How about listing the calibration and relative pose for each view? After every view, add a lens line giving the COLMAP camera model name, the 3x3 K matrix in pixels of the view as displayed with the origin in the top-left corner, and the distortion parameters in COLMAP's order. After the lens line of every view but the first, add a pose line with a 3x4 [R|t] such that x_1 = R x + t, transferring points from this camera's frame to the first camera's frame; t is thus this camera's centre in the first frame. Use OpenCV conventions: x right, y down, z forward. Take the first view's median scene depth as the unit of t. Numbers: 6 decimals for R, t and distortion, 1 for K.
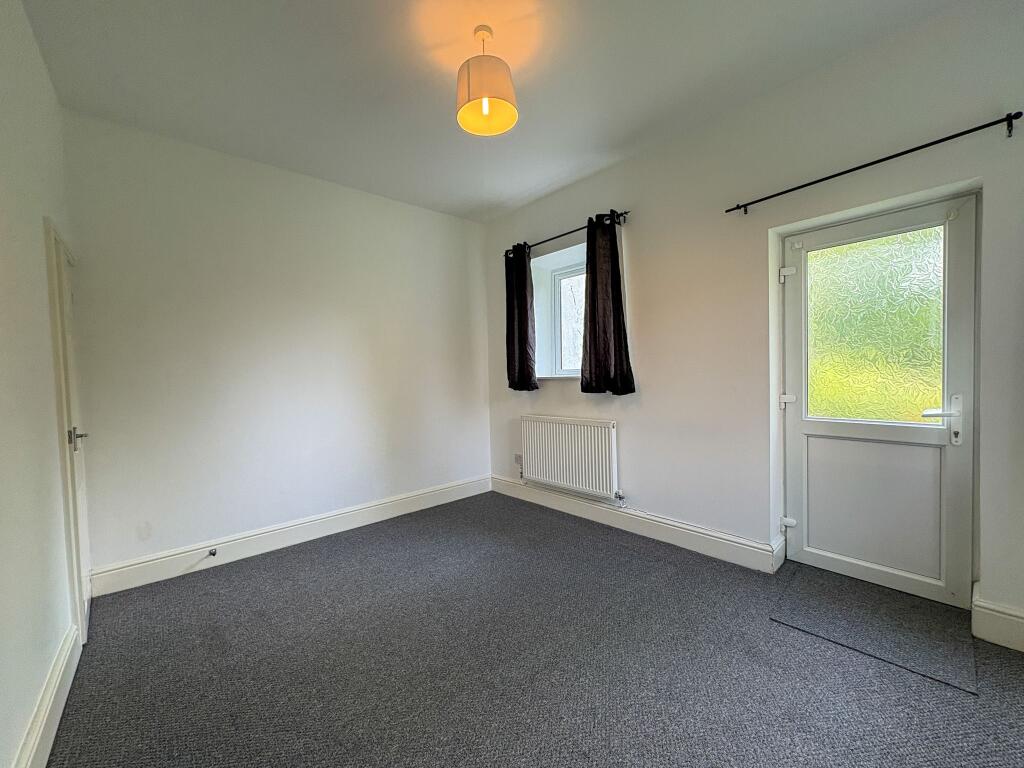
lens RADIAL K [[404.8, 0, 511.7], [0, 404.8, 385.3], [0, 0, 1]] dist [0.000171, -0.000261]
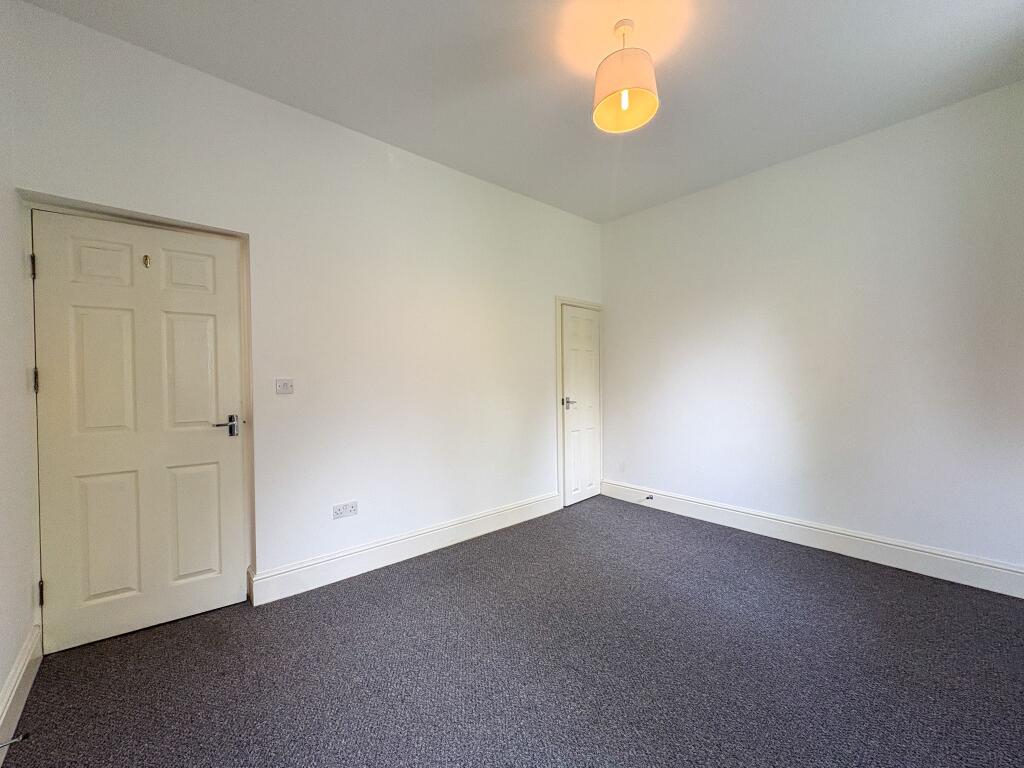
lens RADIAL K [[404.8, 0, 511.7], [0, 404.8, 385.3], [0, 0, 1]] dist [0.000171, -0.000261]
pose [[0.022303, 0.051089, -0.998445, 0.661634], [-0.017756, 0.998556, 0.050698, -0.037749], [0.999594, 0.016597, 0.023178, 0.505239]]
